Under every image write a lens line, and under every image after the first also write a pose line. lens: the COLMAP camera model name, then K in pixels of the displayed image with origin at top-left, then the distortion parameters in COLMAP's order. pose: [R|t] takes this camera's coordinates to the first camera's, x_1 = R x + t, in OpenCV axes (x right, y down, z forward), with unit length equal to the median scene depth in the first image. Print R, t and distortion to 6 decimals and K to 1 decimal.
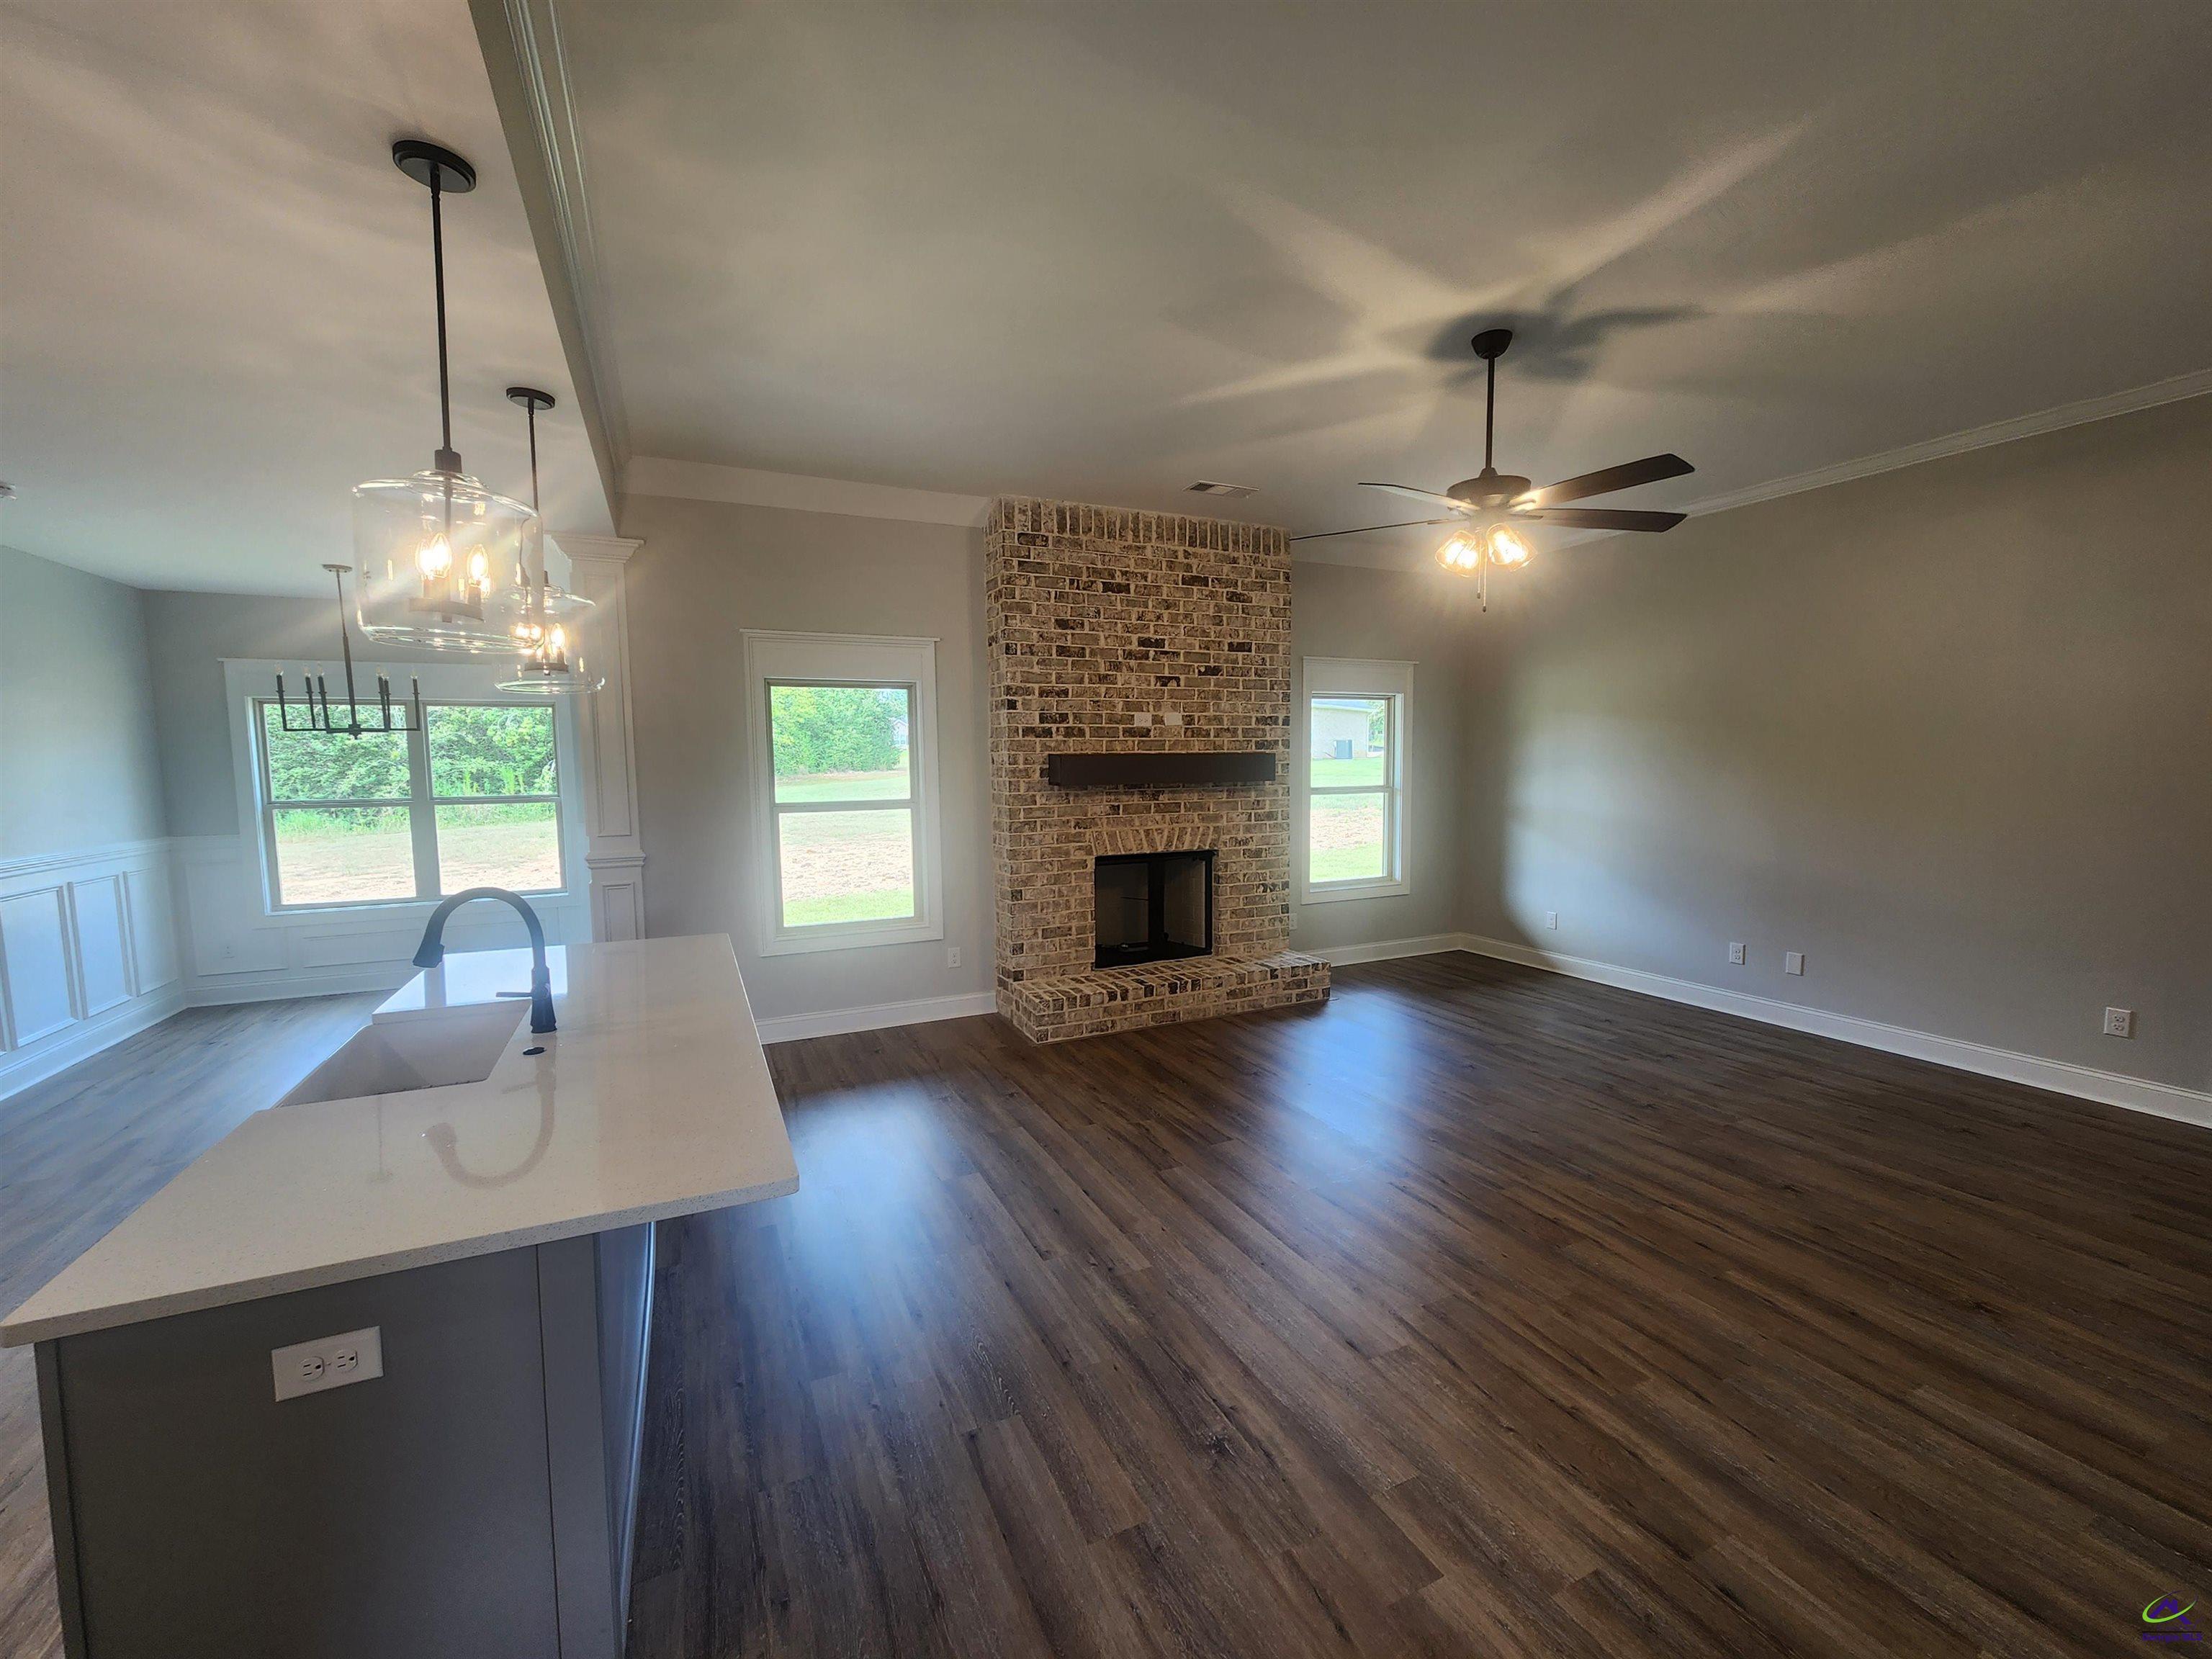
lens RADIAL K [[908.9, 0, 1116.3], [0, 908.9, 836.8], [0, 0, 1]] dist [-0.002222, -0.000645]
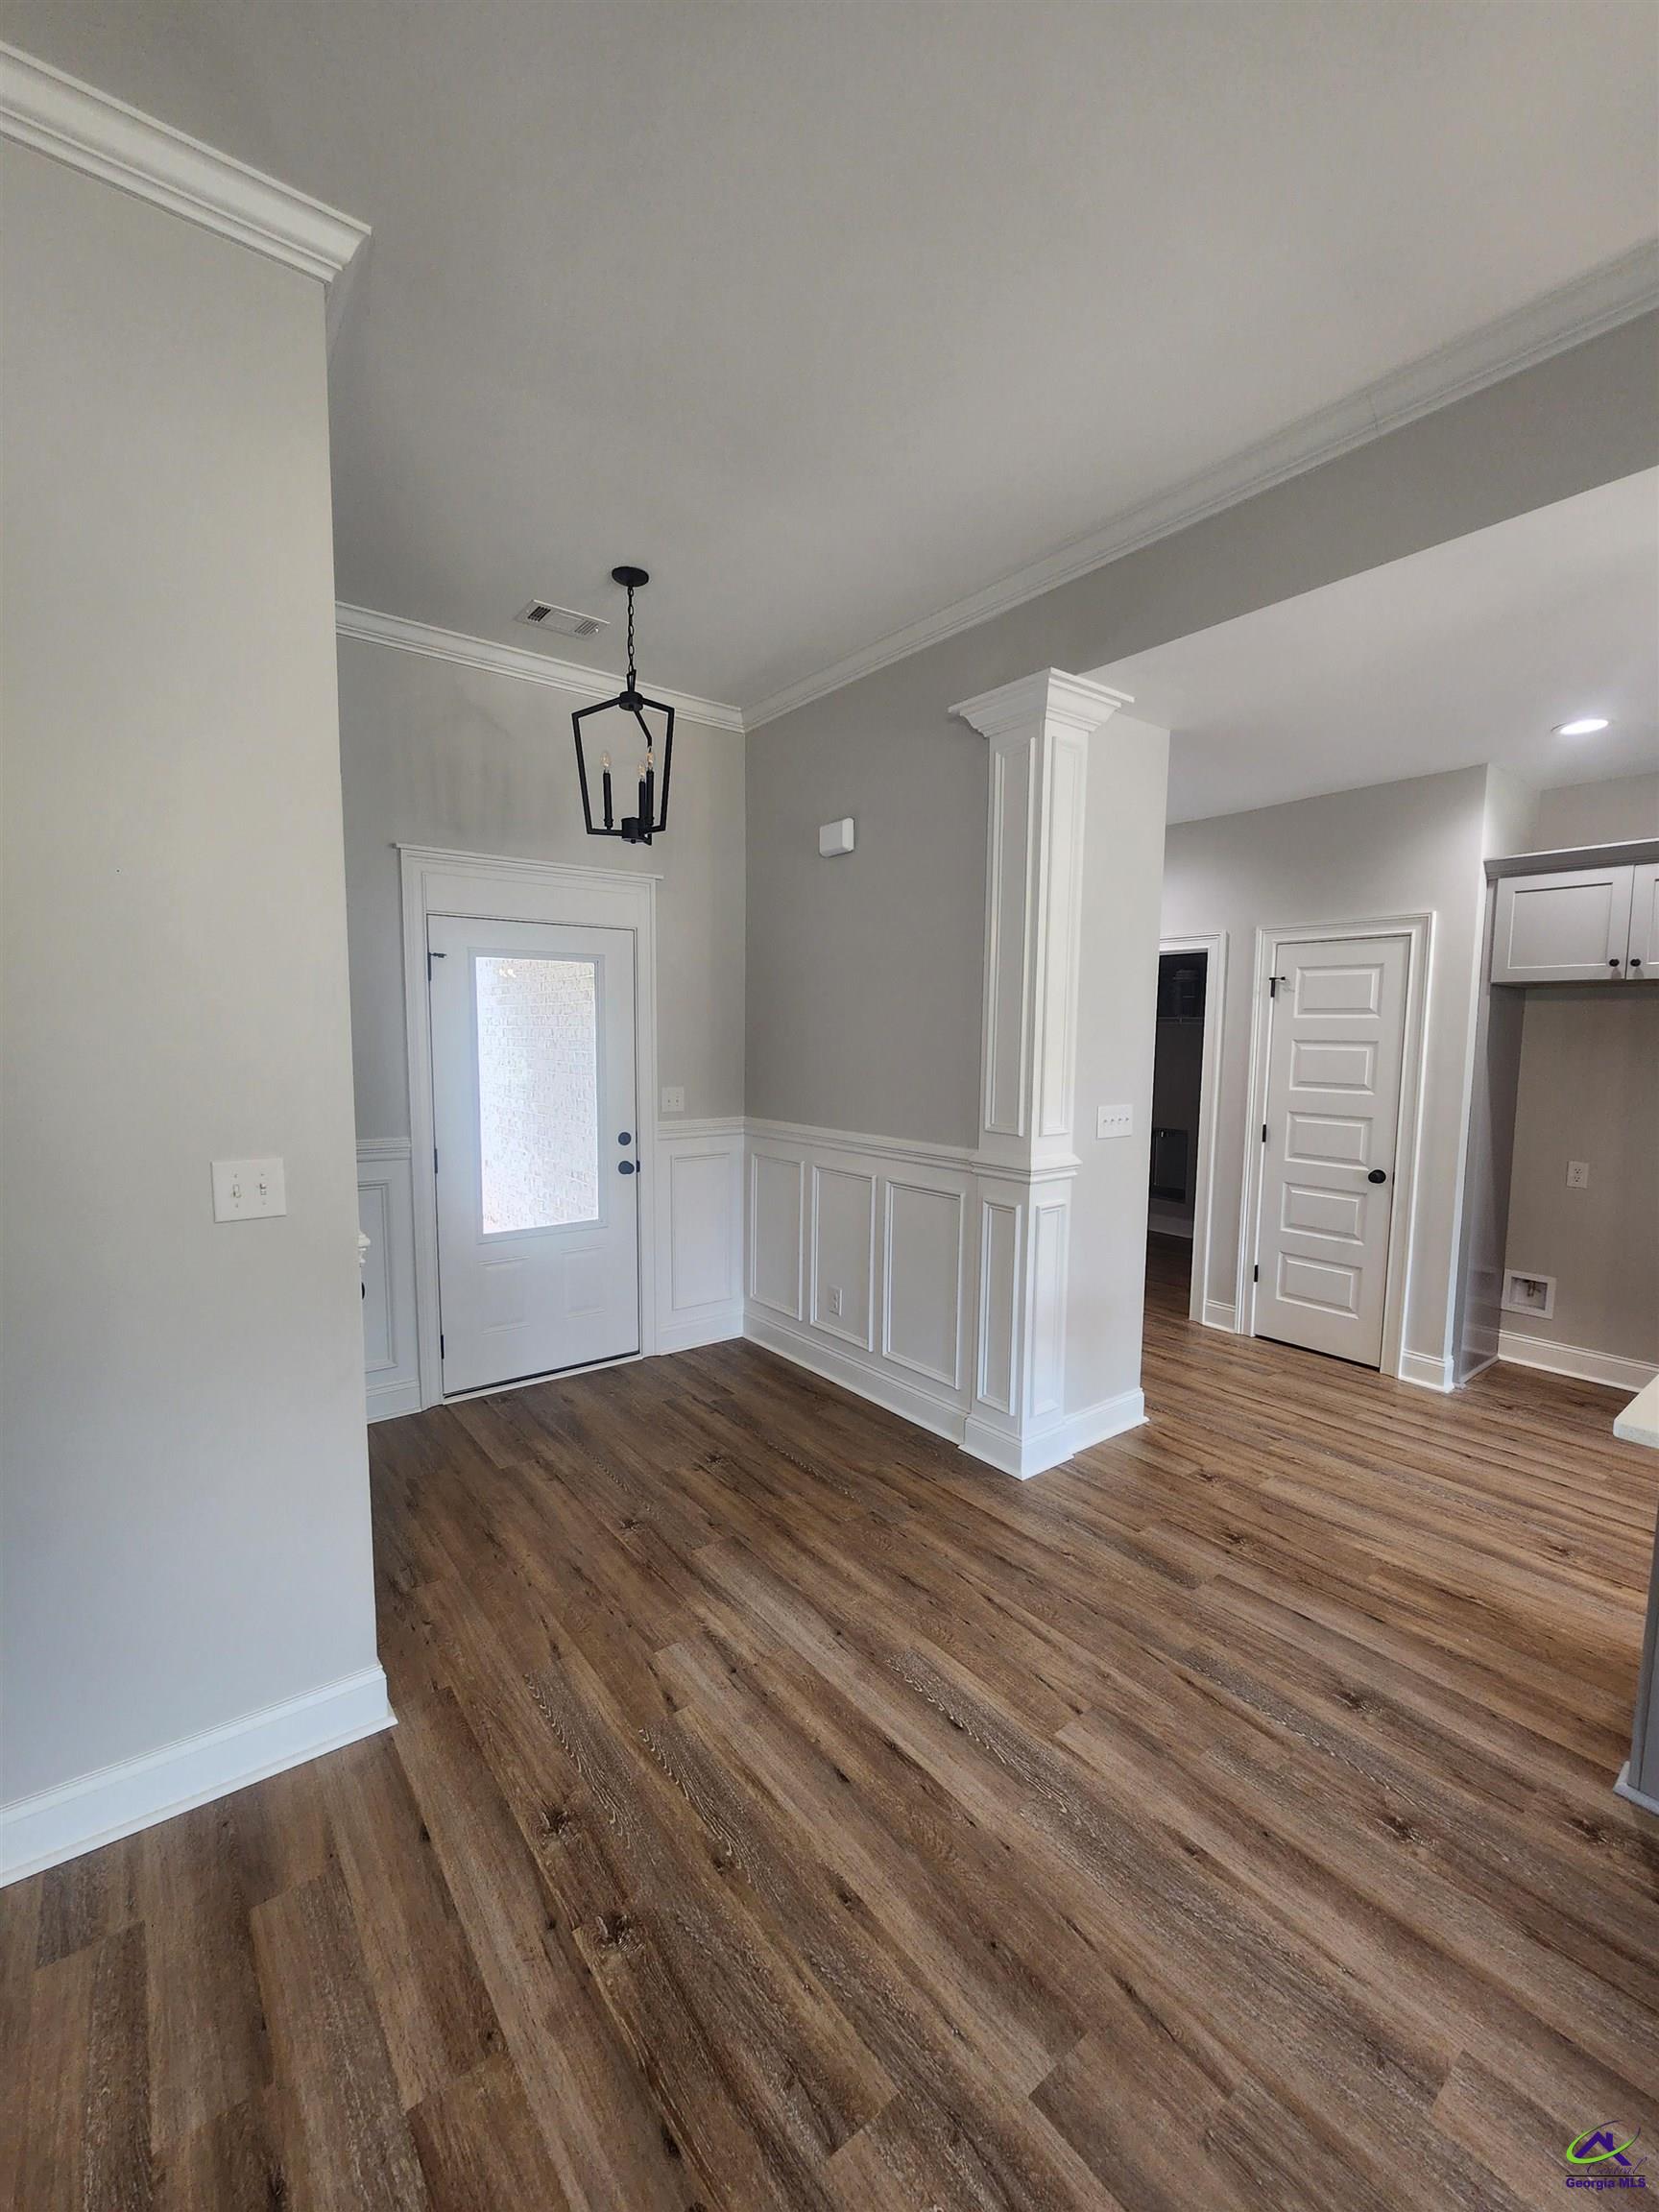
lens RADIAL K [[908.9, 0, 827.2], [0, 908.9, 1117.0], [0, 0, 1]] dist [-0.002222, -0.000645]
pose [[-0.978488, 0.019587, -0.205373, 0.213255], [-0.018840, 0.982840, 0.183496, -0.043018], [0.205443, 0.183417, -0.961328, 0.493894]]
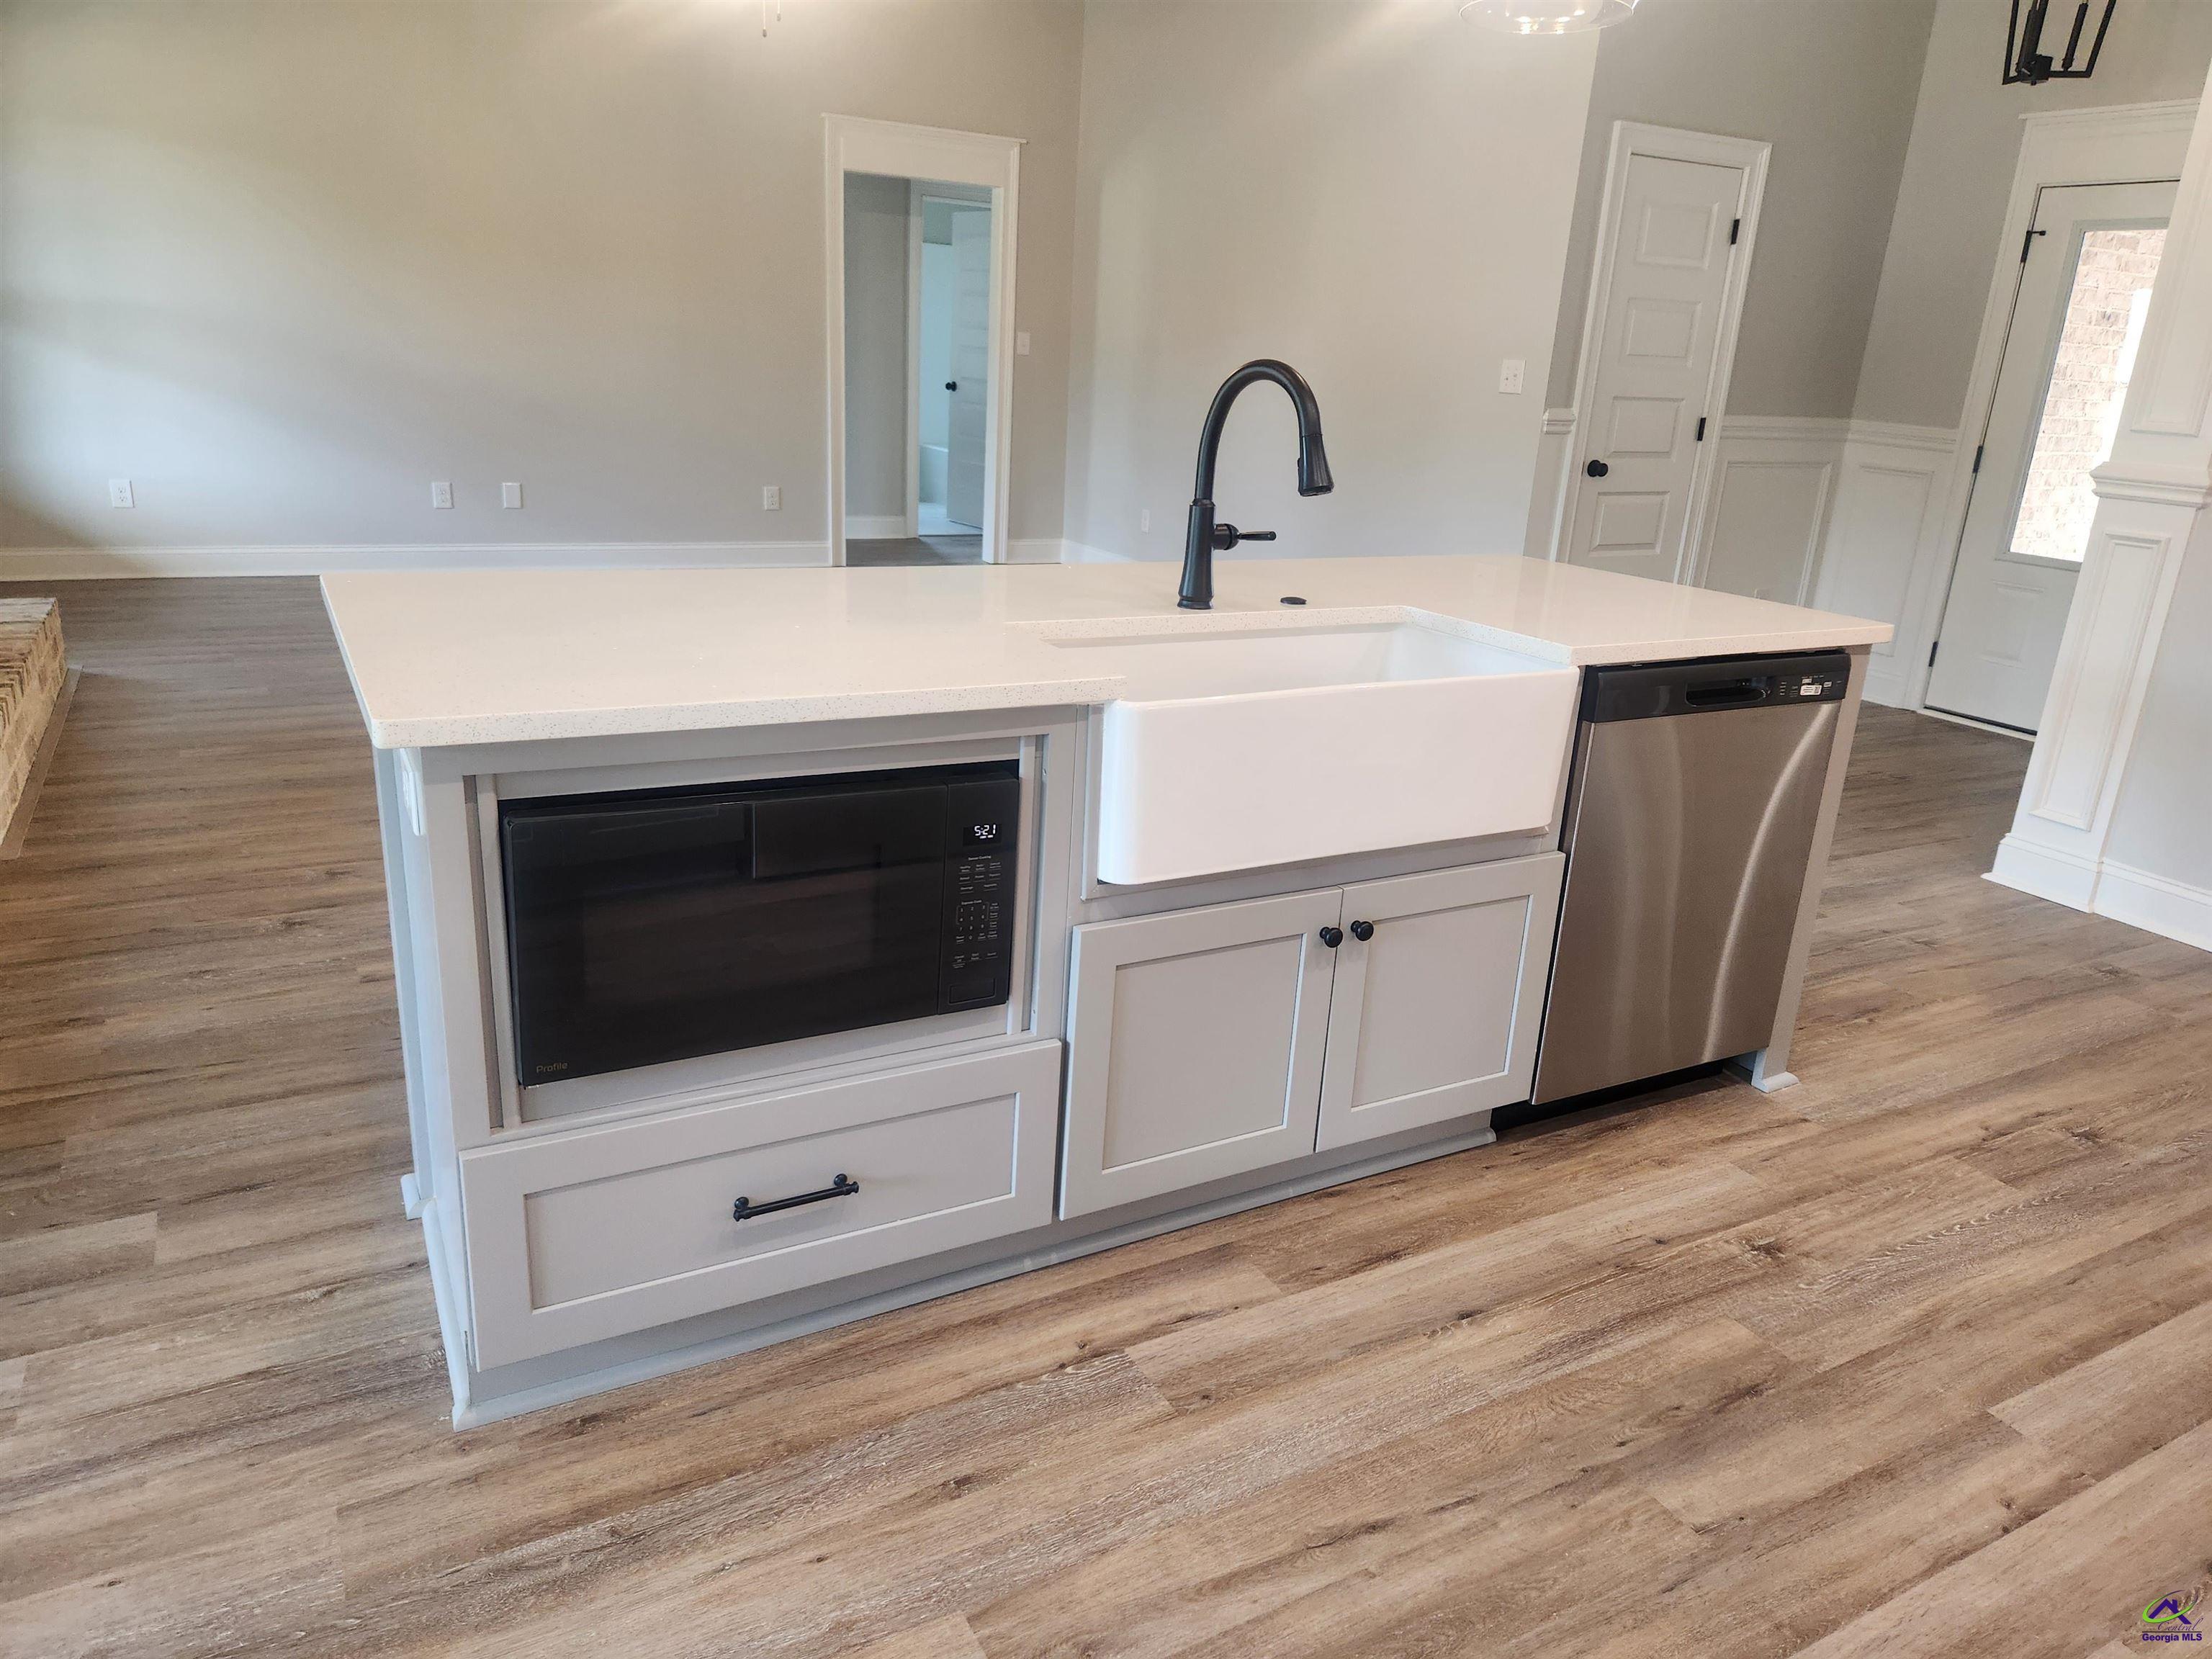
lens RADIAL K [[1498.5, 0, 1125.3], [0, 1498.5, 815.5], [0, 0, 1]] dist [0.065058, -0.060308]
pose [[-0.068803, -0.295859, 0.952751, -0.713473], [0.030853, 0.953926, 0.298452, 0.016537], [-0.997153, 0.049930, -0.056505, 0.478739]]
